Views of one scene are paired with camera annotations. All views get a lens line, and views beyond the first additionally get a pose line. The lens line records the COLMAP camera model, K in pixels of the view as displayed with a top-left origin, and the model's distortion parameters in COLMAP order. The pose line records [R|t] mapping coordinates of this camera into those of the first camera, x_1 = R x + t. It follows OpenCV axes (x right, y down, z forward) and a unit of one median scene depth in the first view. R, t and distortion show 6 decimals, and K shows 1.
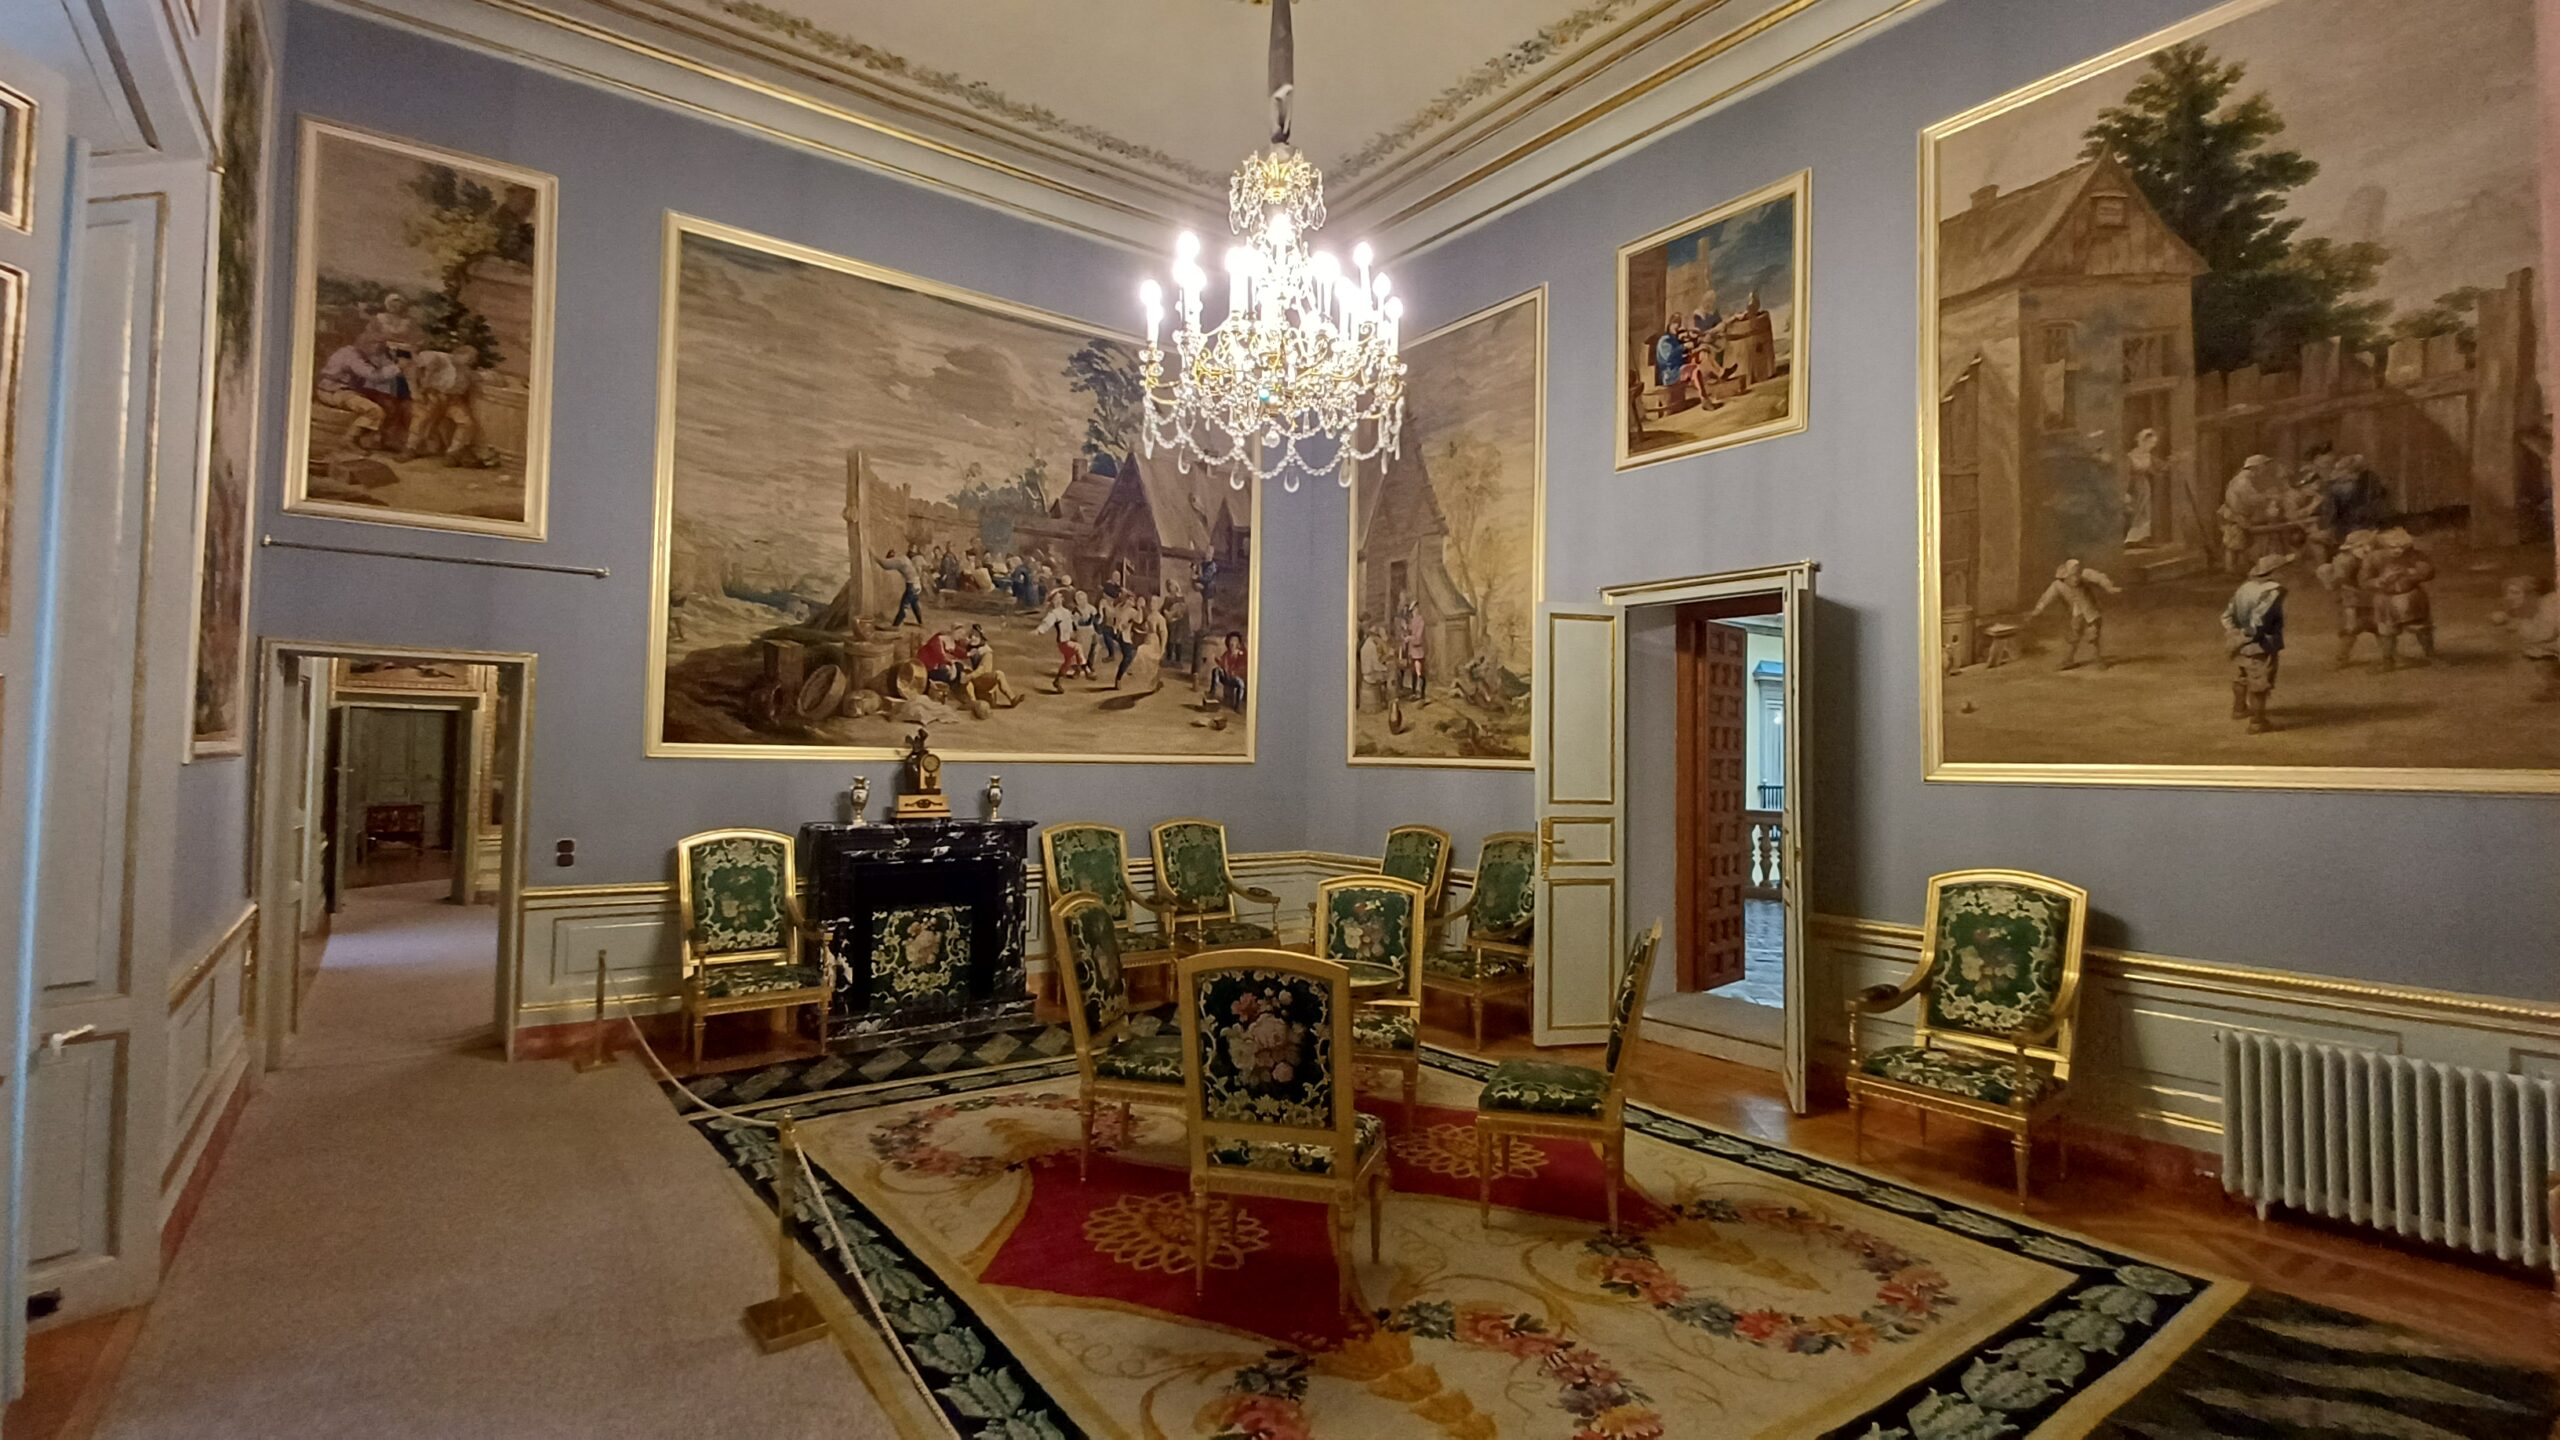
lens RADIAL K [[1169.9, 0, 1280.6], [0, 1169.9, 707.9], [0, 0, 1]] dist [0.009873, -0.001060]
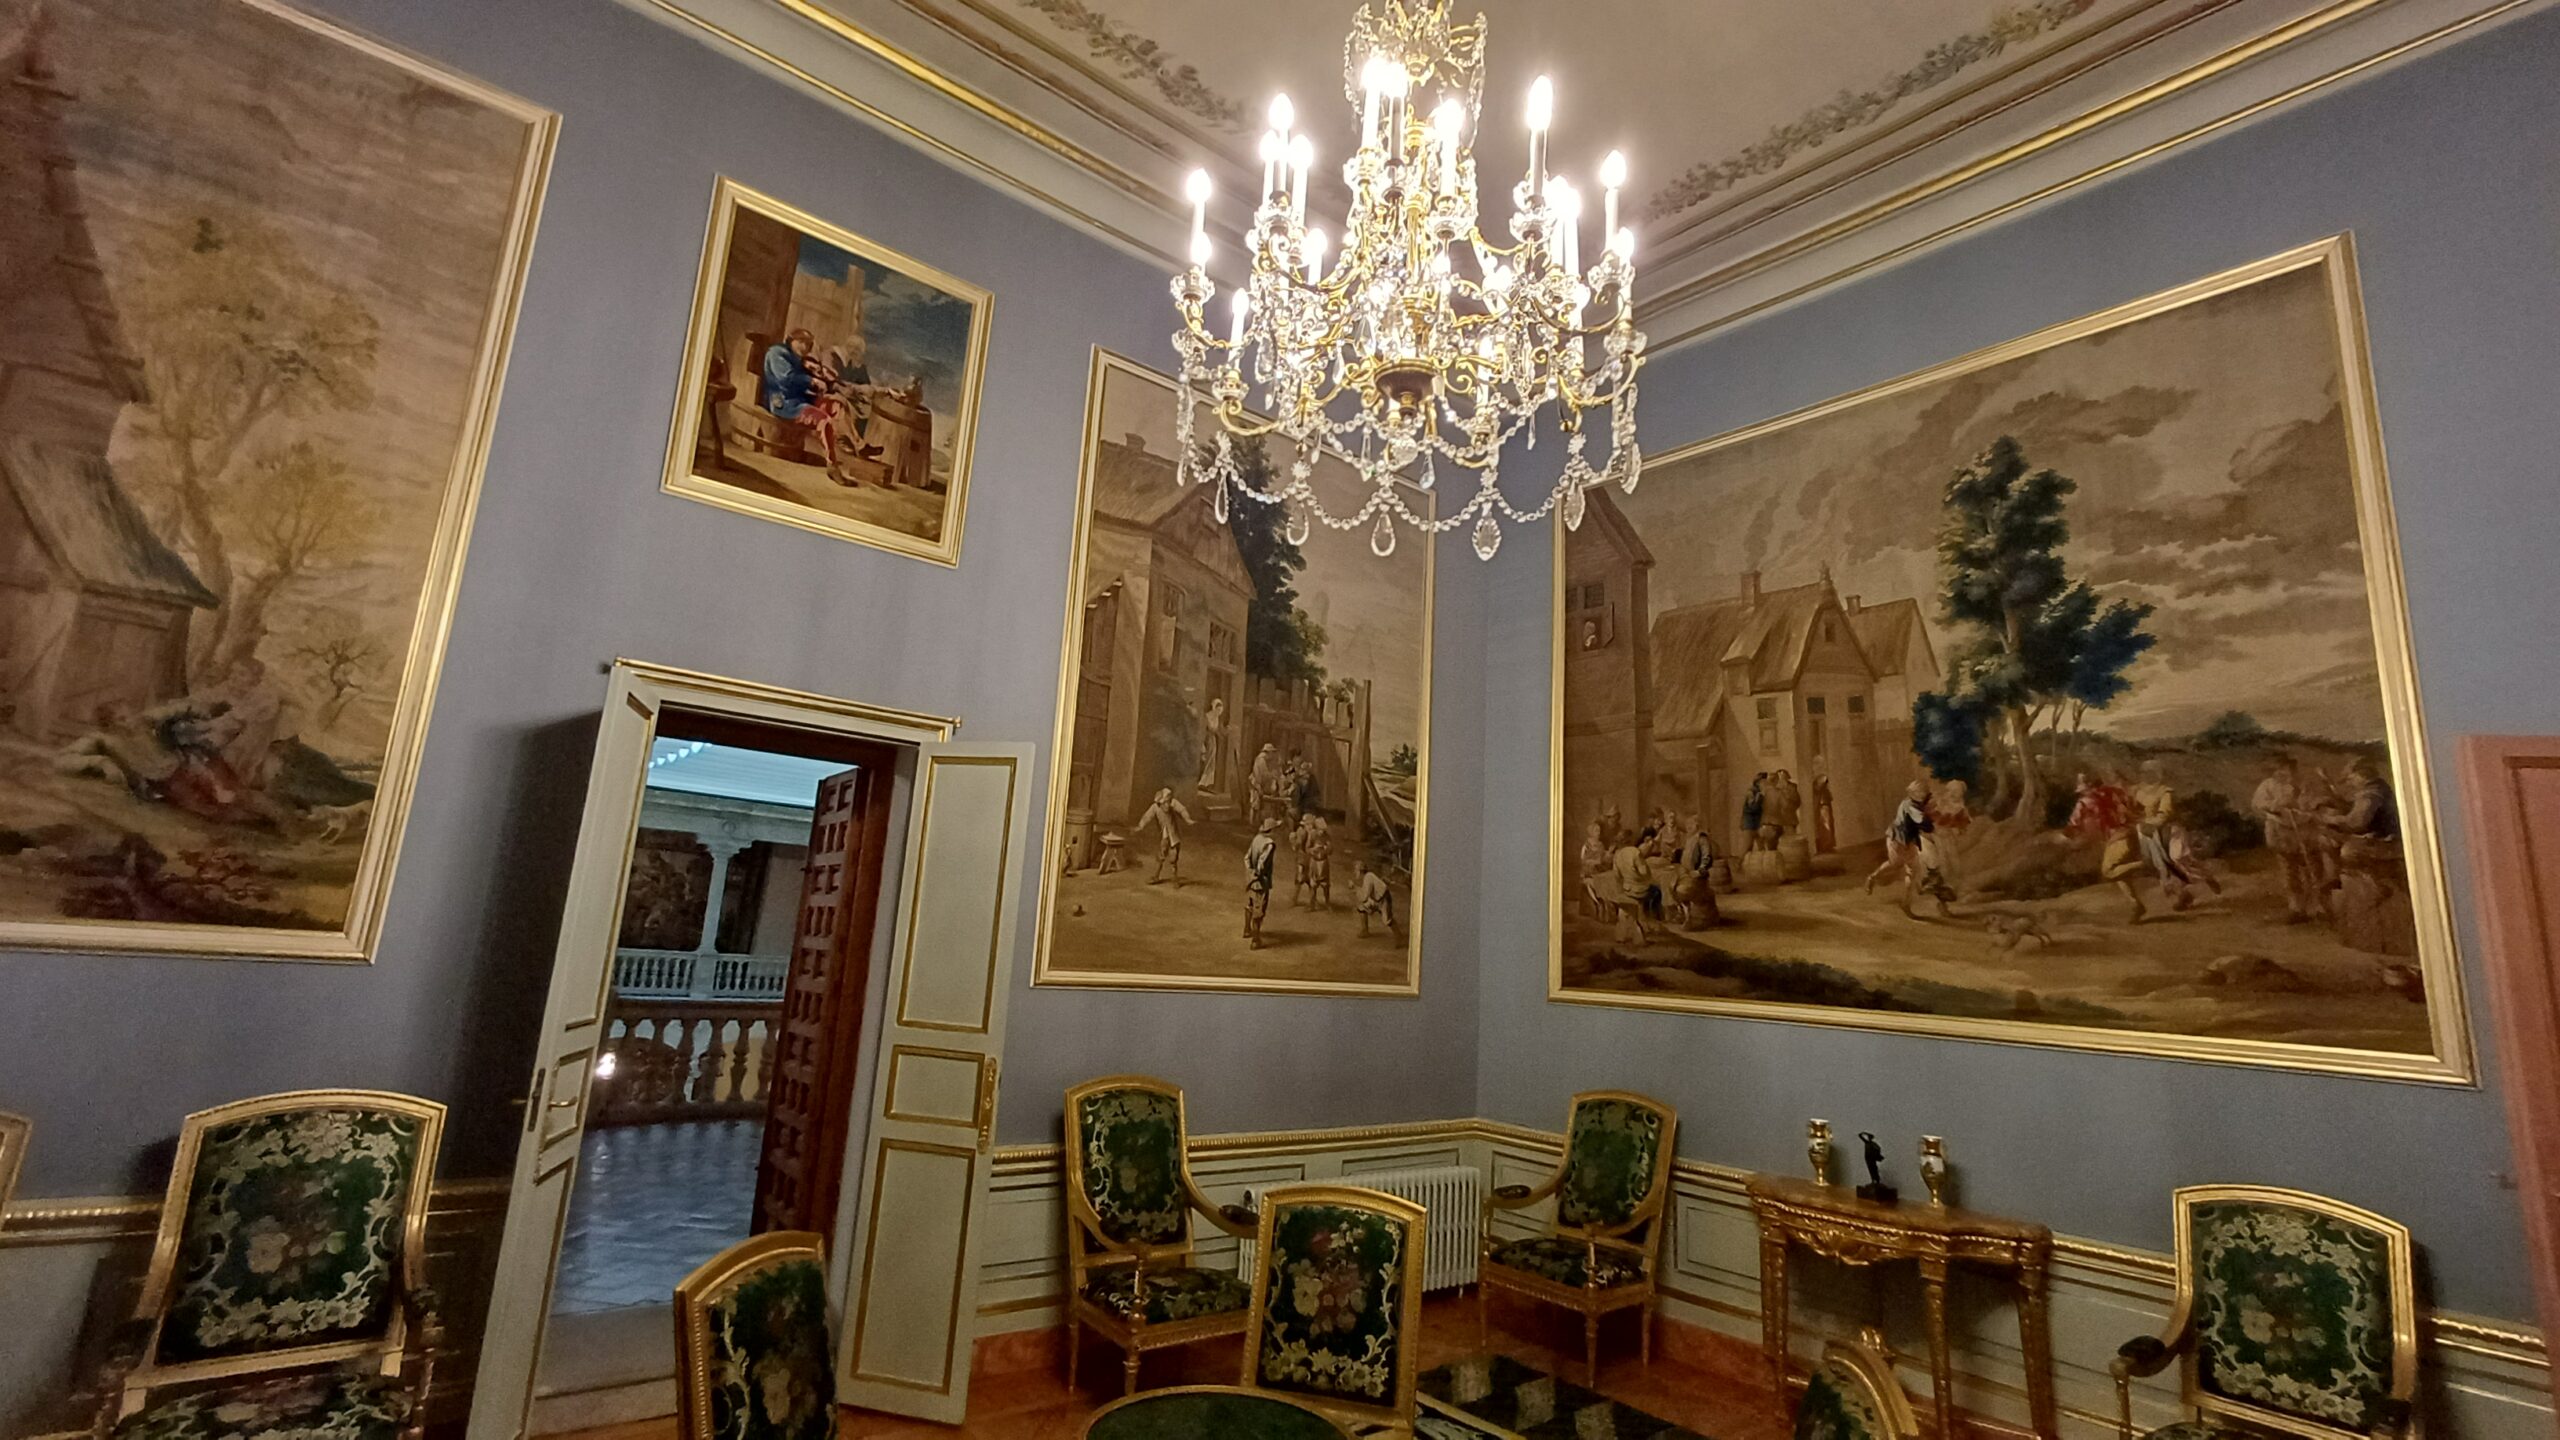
lens RADIAL K [[1169.9, 0, 1282.5], [0, 1169.9, 718.6], [0, 0, 1]] dist [0.009873, -0.001060]
pose [[-0.049936, 0.186904, 0.981108, -0.456194], [-0.099258, 0.976542, -0.191086, 0.014025], [-0.993808, -0.106924, -0.030213, 0.906815]]
